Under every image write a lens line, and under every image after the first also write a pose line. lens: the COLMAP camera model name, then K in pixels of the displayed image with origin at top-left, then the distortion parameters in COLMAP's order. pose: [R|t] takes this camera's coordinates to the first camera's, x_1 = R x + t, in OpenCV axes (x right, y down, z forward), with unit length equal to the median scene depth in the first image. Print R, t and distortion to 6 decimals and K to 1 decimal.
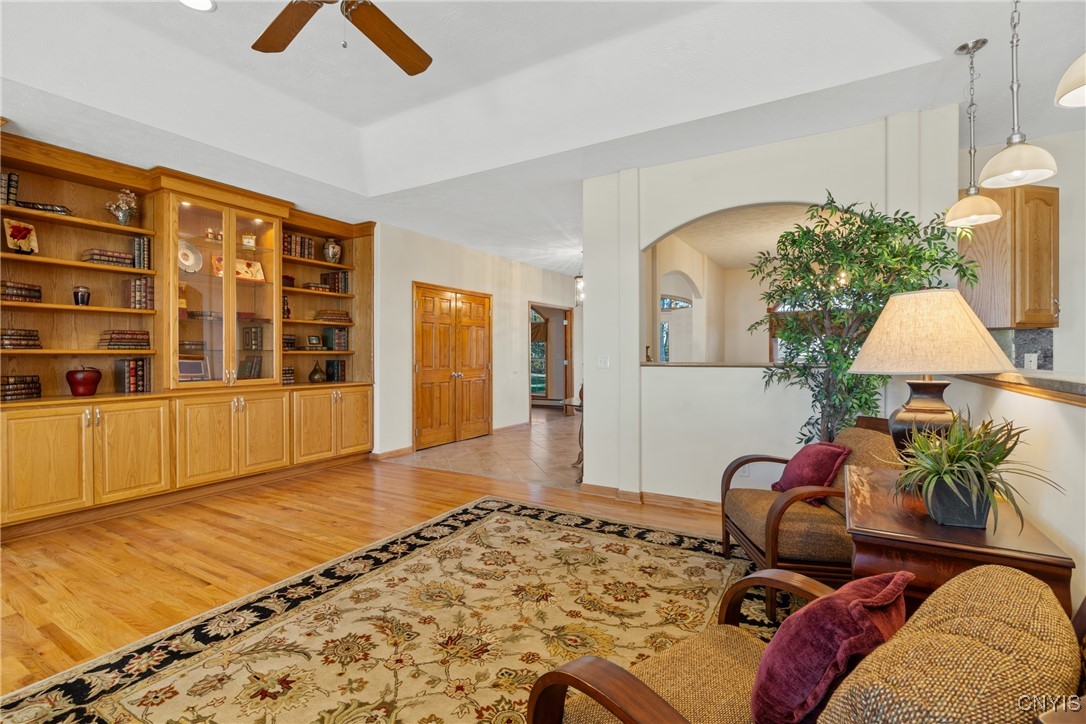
lens RADIAL K [[492.1, 0, 538.2], [0, 492.1, 362.6], [0, 0, 1]] dist [-0.000740, 0.000059]
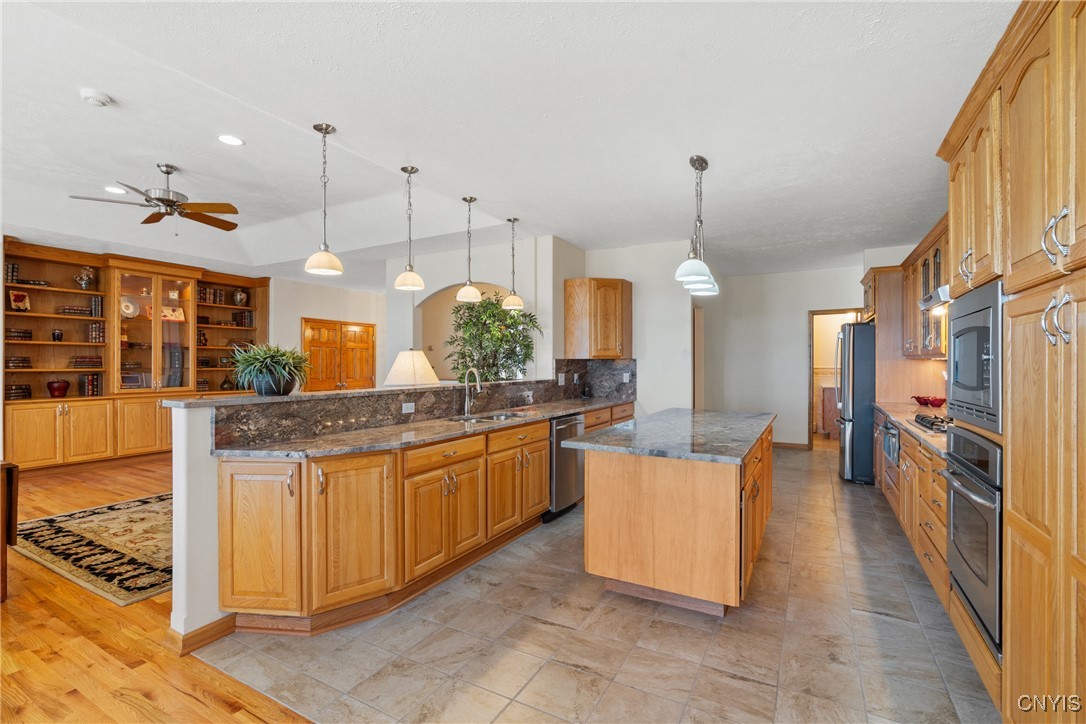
lens RADIAL K [[492.0, 0, 541.5], [0, 492.0, 370.4], [0, 0, 1]] dist [-0.000557, -0.000204]
pose [[0.999746, 0.002779, 0.022387, 0.579000], [-0.002689, 0.999988, -0.004078, -0.016831], [-0.022399, 0.004016, 0.999741, -0.600589]]
